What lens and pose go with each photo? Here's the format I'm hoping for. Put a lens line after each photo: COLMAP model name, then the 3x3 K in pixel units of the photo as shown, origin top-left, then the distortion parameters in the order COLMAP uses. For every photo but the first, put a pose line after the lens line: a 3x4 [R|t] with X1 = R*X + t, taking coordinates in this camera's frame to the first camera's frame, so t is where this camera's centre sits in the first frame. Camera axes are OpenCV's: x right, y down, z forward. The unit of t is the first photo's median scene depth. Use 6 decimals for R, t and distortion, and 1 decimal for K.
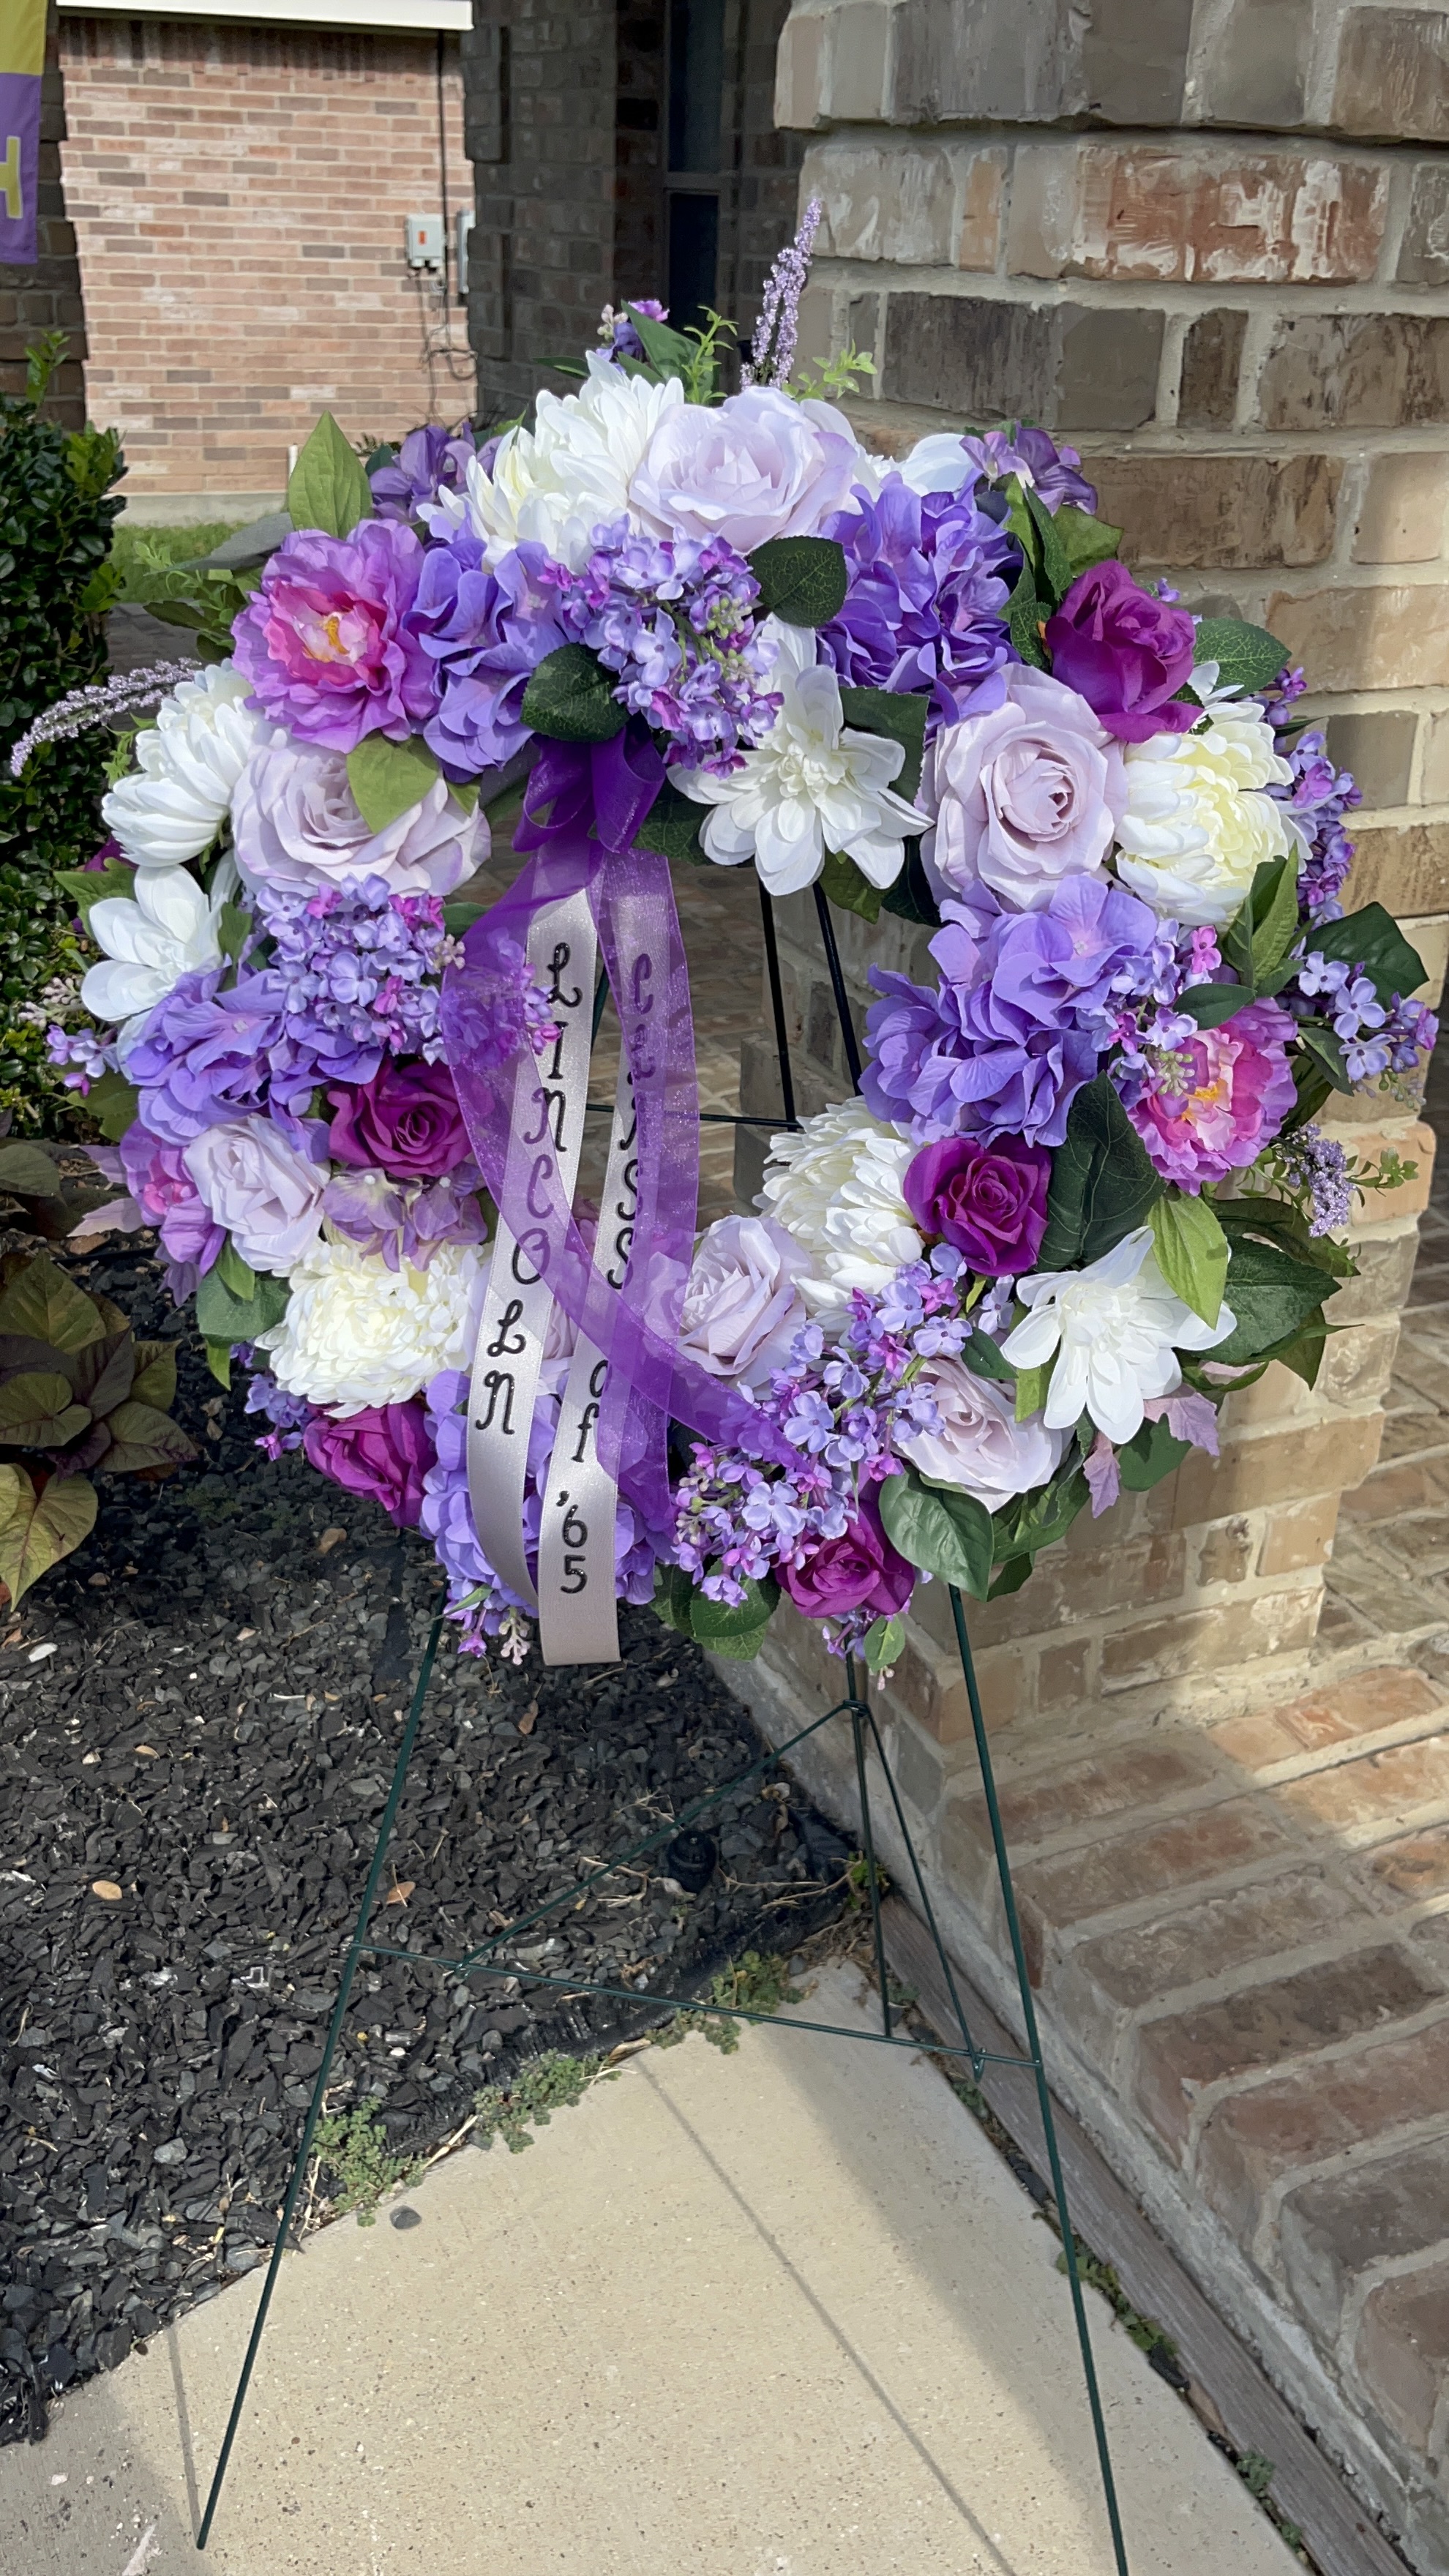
lens RADIAL K [[2247.1, 0, 730.4], [0, 2247.1, 1292.5], [0, 0, 1]] dist [0.045447, -0.028494]
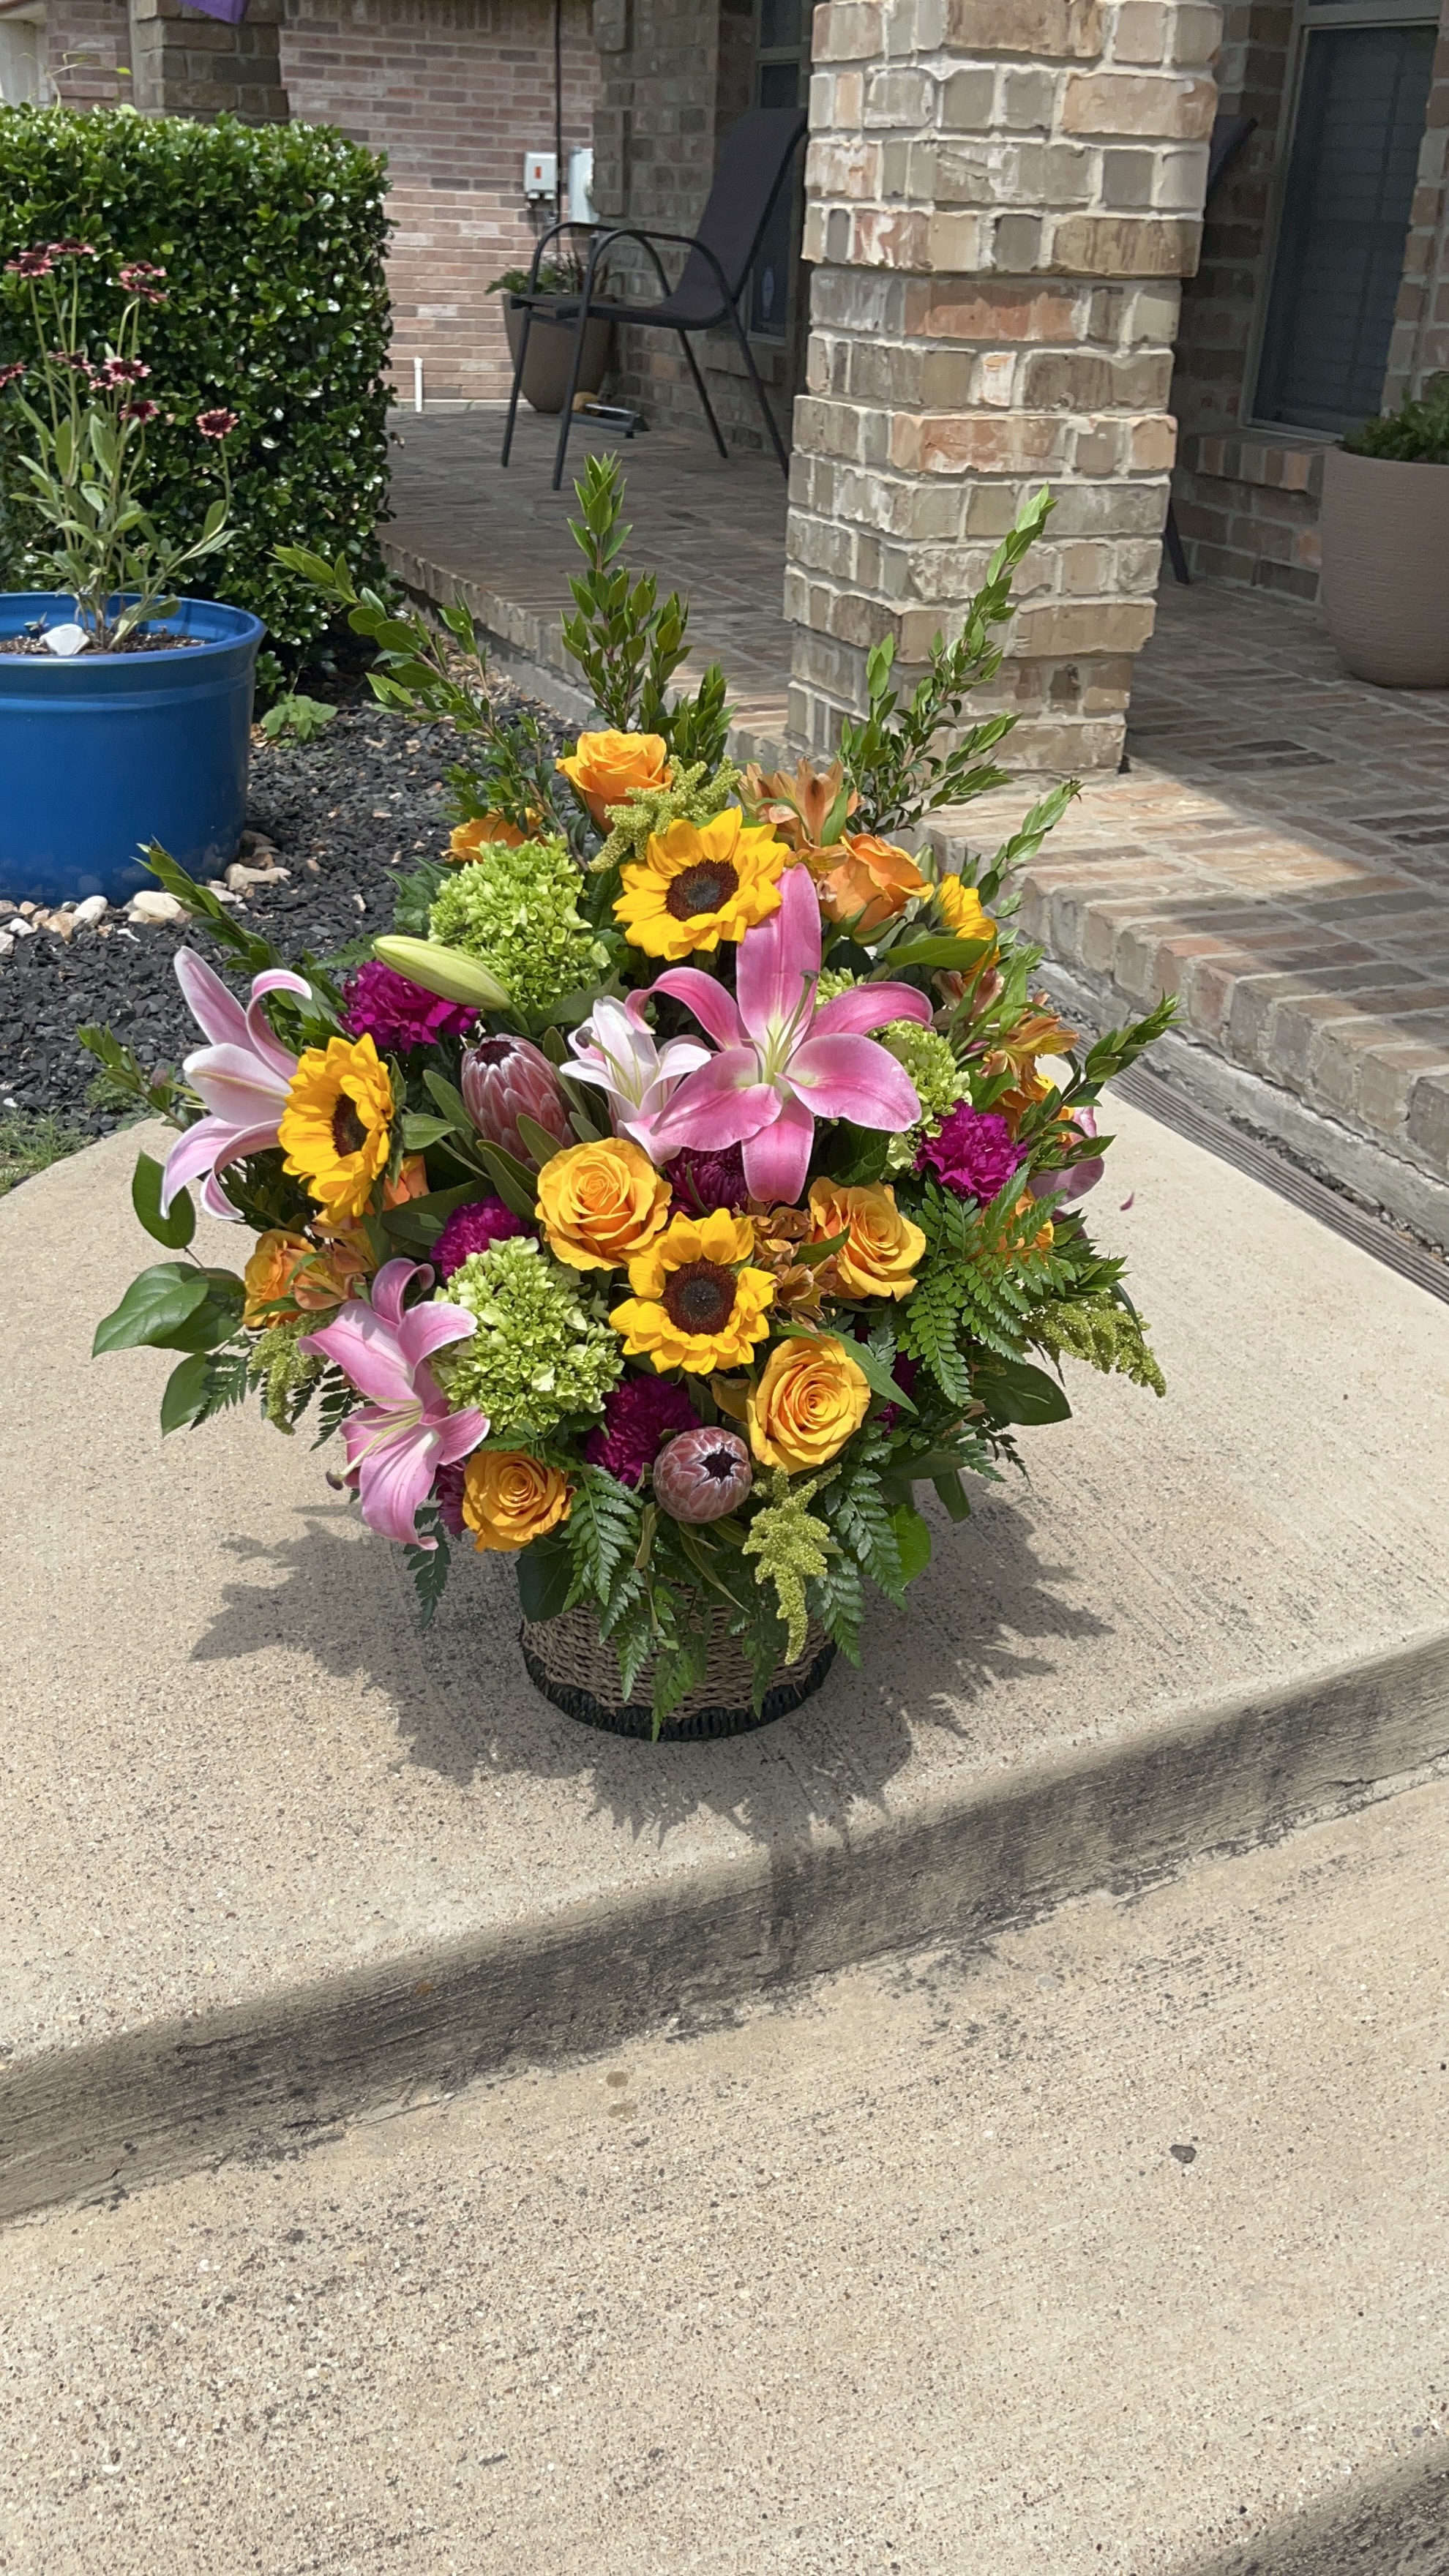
lens RADIAL K [[2247.1, 0, 731.5], [0, 2247.1, 1281.8], [0, 0, 1]] dist [0.045447, -0.028494]
pose [[0.999364, 0.021688, -0.028300, 0.021912], [-0.021906, 0.999733, -0.007415, 0.630795], [0.028132, 0.008030, 0.999572, -0.801502]]
